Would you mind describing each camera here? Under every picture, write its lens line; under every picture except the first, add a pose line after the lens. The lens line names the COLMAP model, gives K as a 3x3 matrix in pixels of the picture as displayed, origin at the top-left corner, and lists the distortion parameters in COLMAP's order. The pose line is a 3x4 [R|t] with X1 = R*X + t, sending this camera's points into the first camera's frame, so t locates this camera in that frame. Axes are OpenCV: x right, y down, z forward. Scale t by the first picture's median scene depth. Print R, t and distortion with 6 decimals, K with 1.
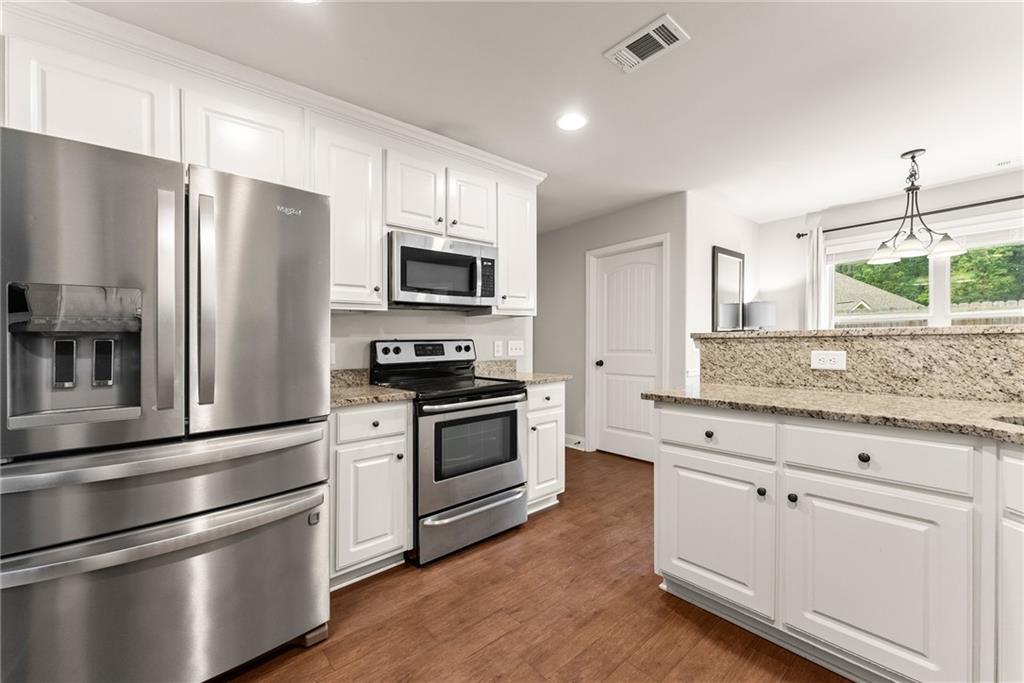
lens RADIAL K [[416.1, 0, 511.4], [0, 416.1, 331.3], [0, 0, 1]] dist [-0.000232, -0.000056]
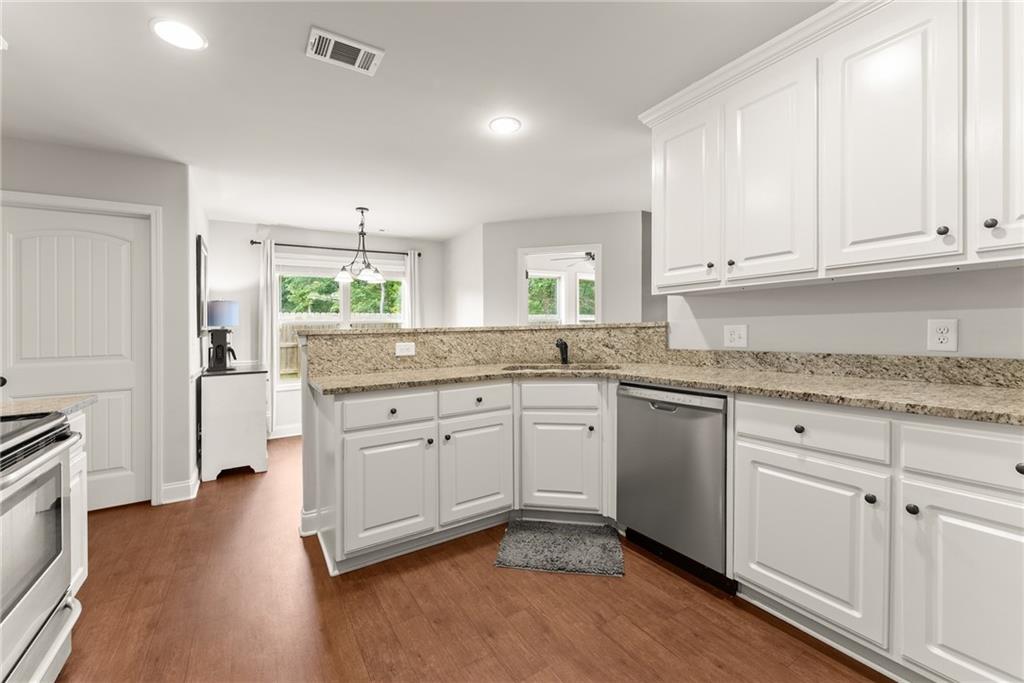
lens RADIAL K [[416.1, 0, 511.4], [0, 416.1, 331.3], [0, 0, 1]] dist [-0.000232, -0.000056]
pose [[0.141807, 0.008879, 0.989855, -0.627993], [-0.001018, 0.999961, -0.008824, 0.019281], [-0.989894, 0.000244, 0.141810, 0.431231]]
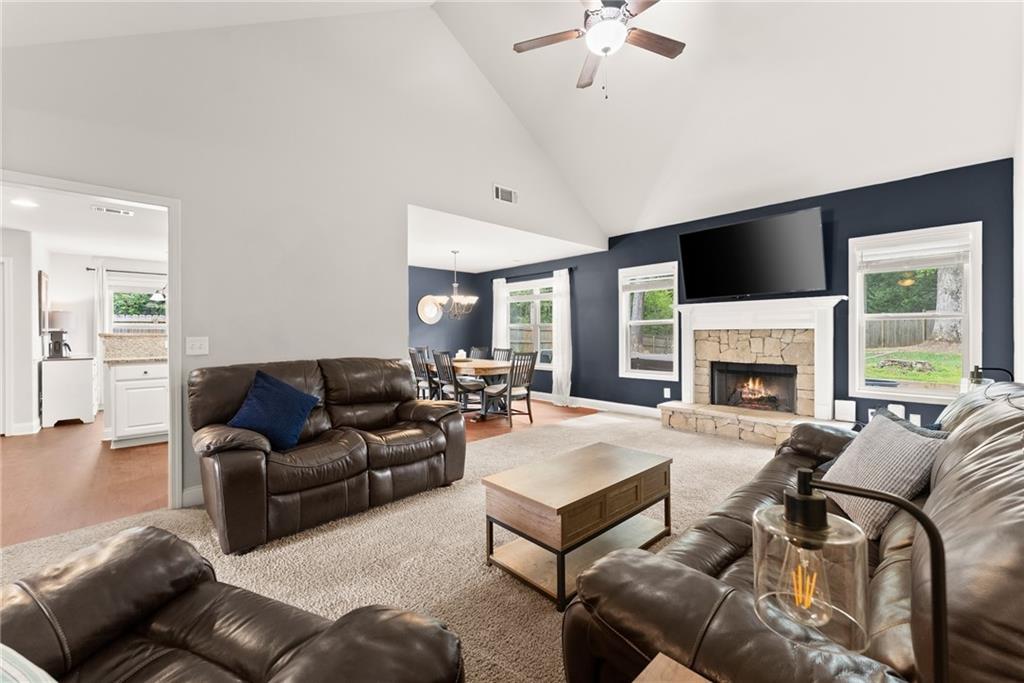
lens RADIAL K [[414.2, 0, 513.3], [0, 414.2, 341.0], [0, 0, 1]] dist [0.000201, -0.000262]
pose [[-0.049660, -0.007102, 0.998741, -2.040111], [-0.014552, 0.999874, 0.006387, -0.000735], [-0.998660, -0.014217, -0.049757, -1.081712]]
